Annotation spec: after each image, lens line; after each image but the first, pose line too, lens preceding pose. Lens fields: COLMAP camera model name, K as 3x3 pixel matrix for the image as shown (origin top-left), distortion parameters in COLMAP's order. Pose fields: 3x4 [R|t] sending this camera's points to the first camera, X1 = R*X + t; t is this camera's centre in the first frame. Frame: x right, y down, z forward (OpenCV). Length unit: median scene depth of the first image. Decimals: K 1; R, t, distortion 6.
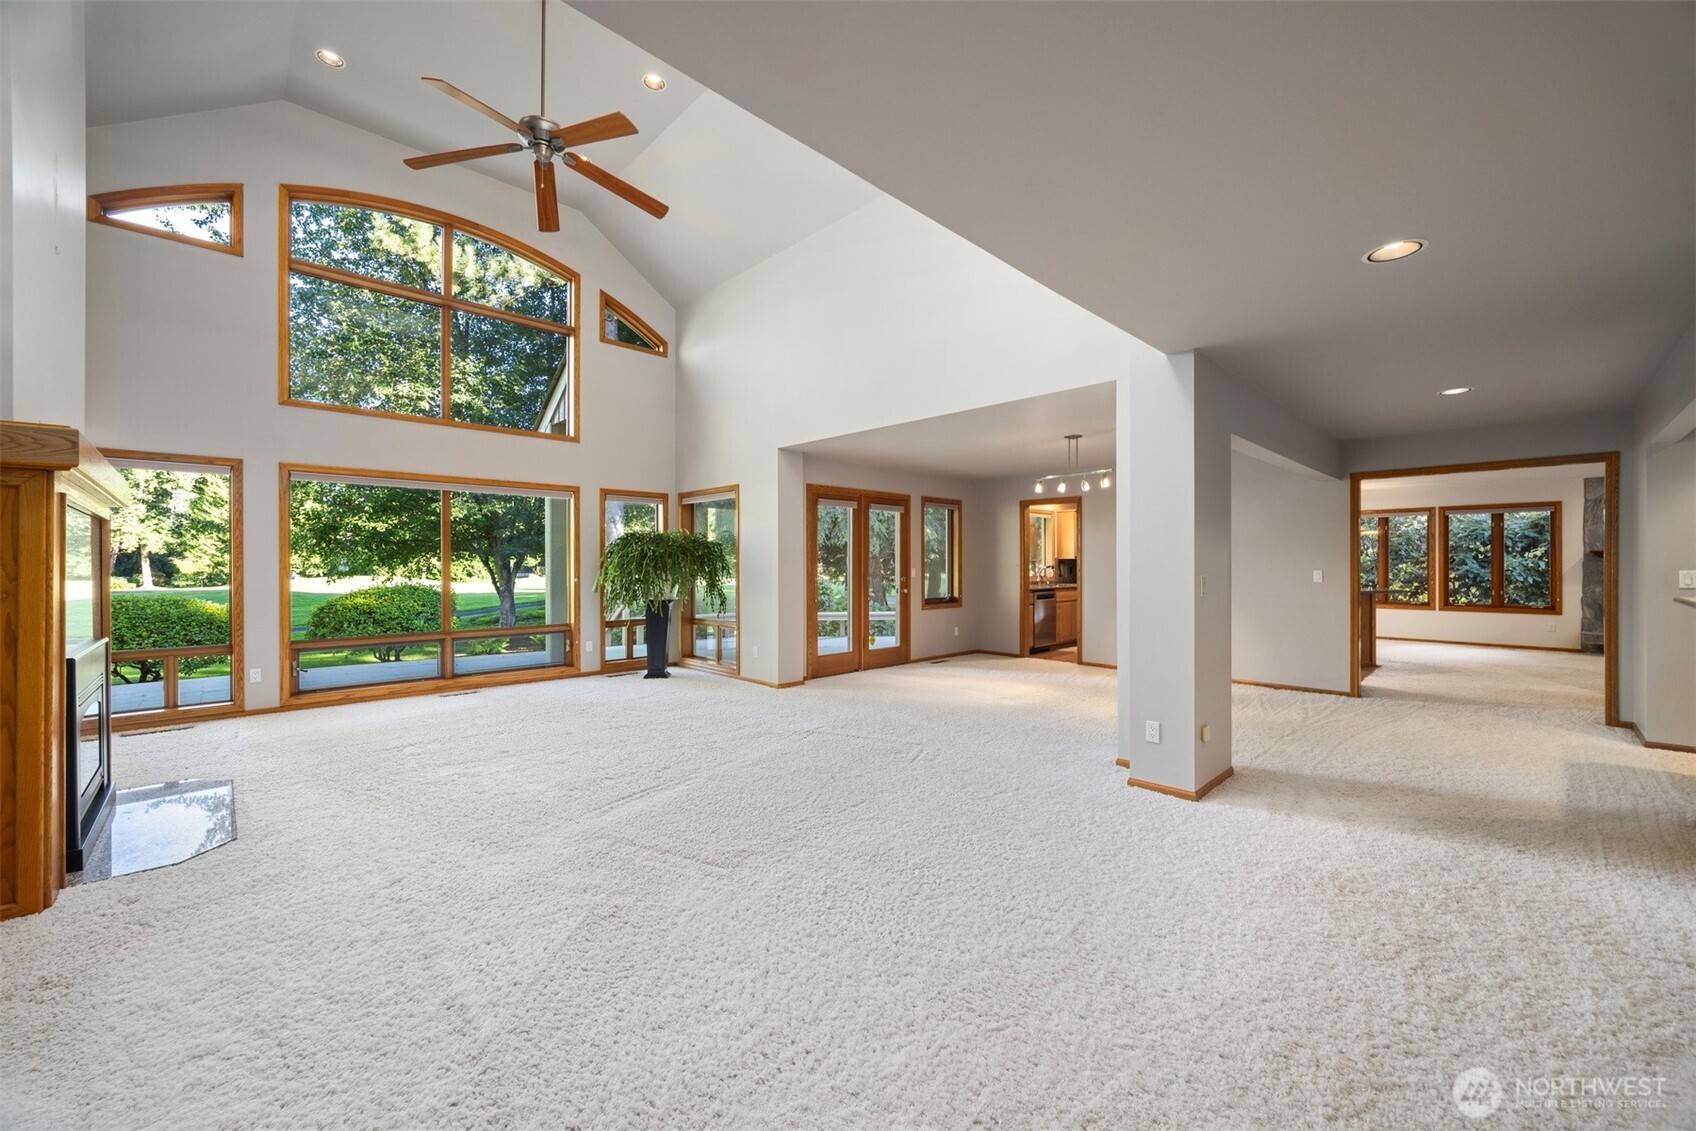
lens RADIAL K [[658.0, 0, 848.0], [0, 658.0, 565.5], [0, 0, 1]] dist [0.000322, -0.000036]
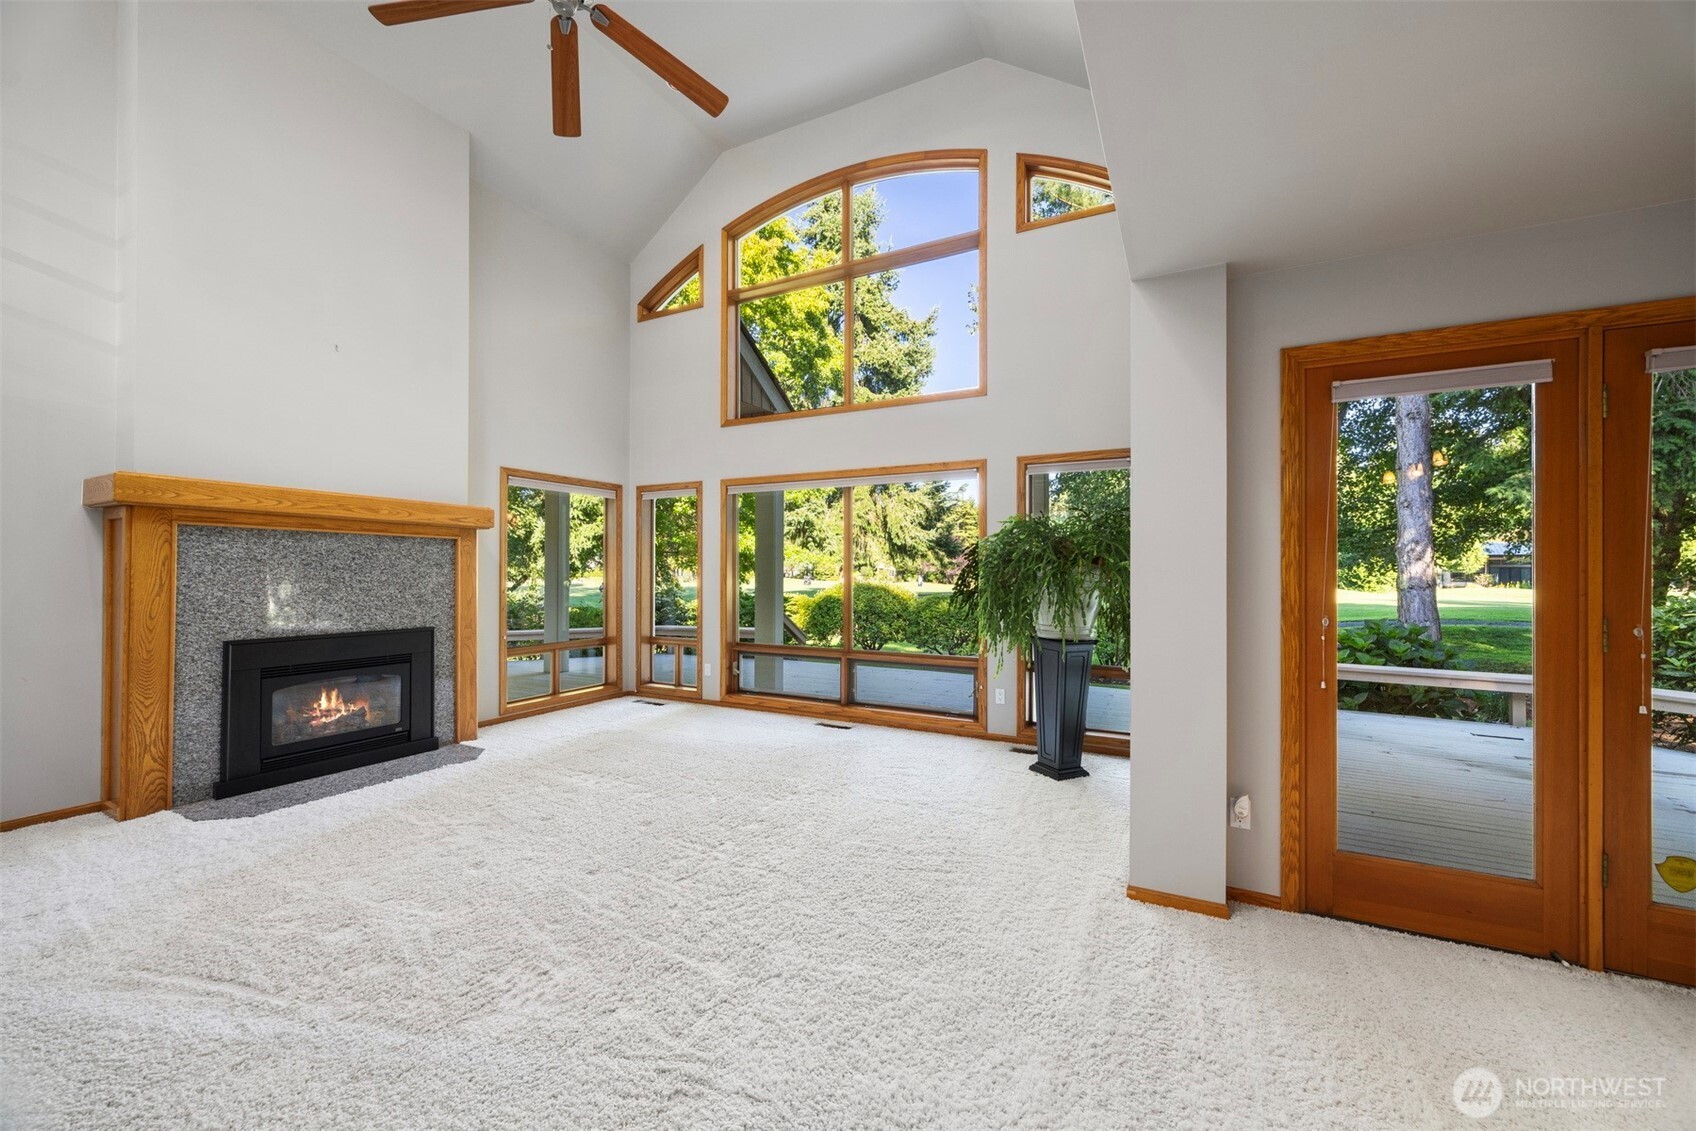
lens RADIAL K [[658.0, 0, 848.0], [0, 658.0, 565.5], [0, 0, 1]] dist [0.000322, -0.000036]
pose [[0.316677, -0.003719, -0.948526, 0.242941], [-0.002366, 0.999986, -0.004711, -0.008122], [0.948531, 0.003736, 0.316663, 0.814597]]
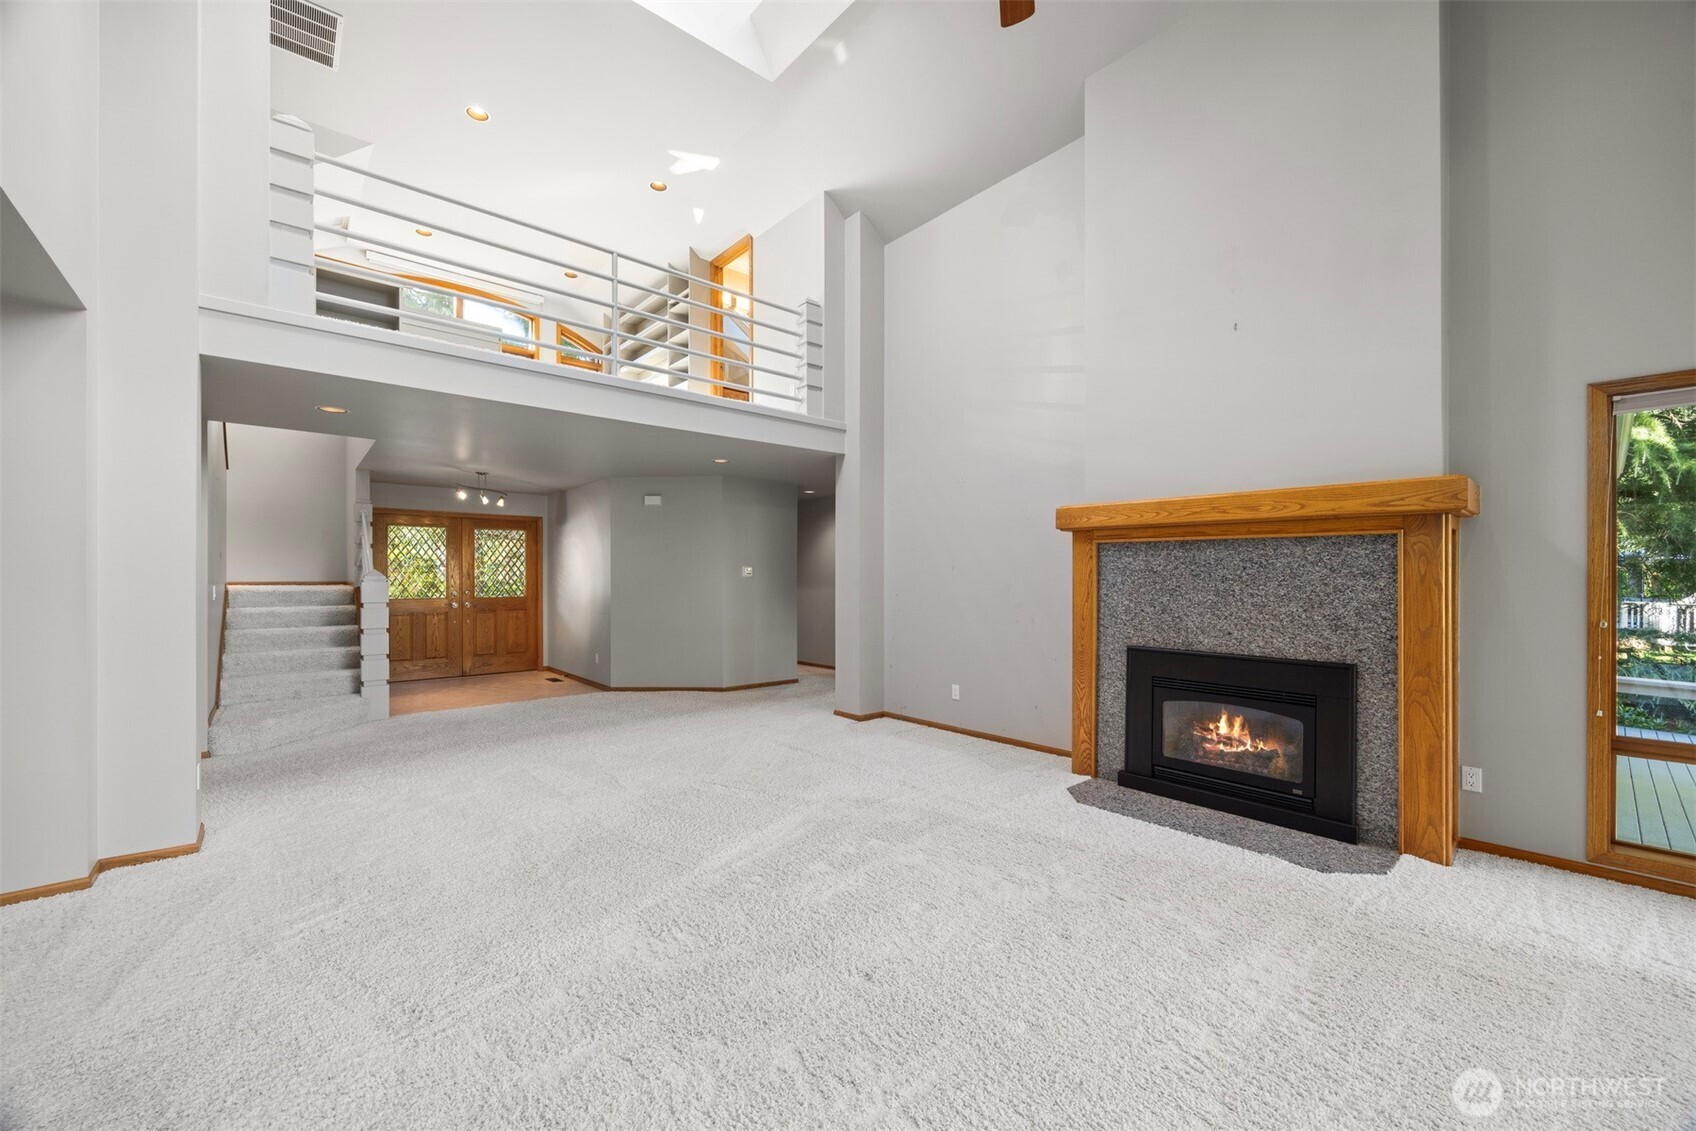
lens RADIAL K [[657.3, 0, 849.5], [0, 657.3, 578.0], [0, 0, 1]] dist [-0.001107, -0.000164]
pose [[-0.999076, 0.002398, 0.042917, -0.275813], [0.002394, 0.999997, -0.000140, -0.009205], [-0.042917, -0.000038, -0.999079, 1.155205]]
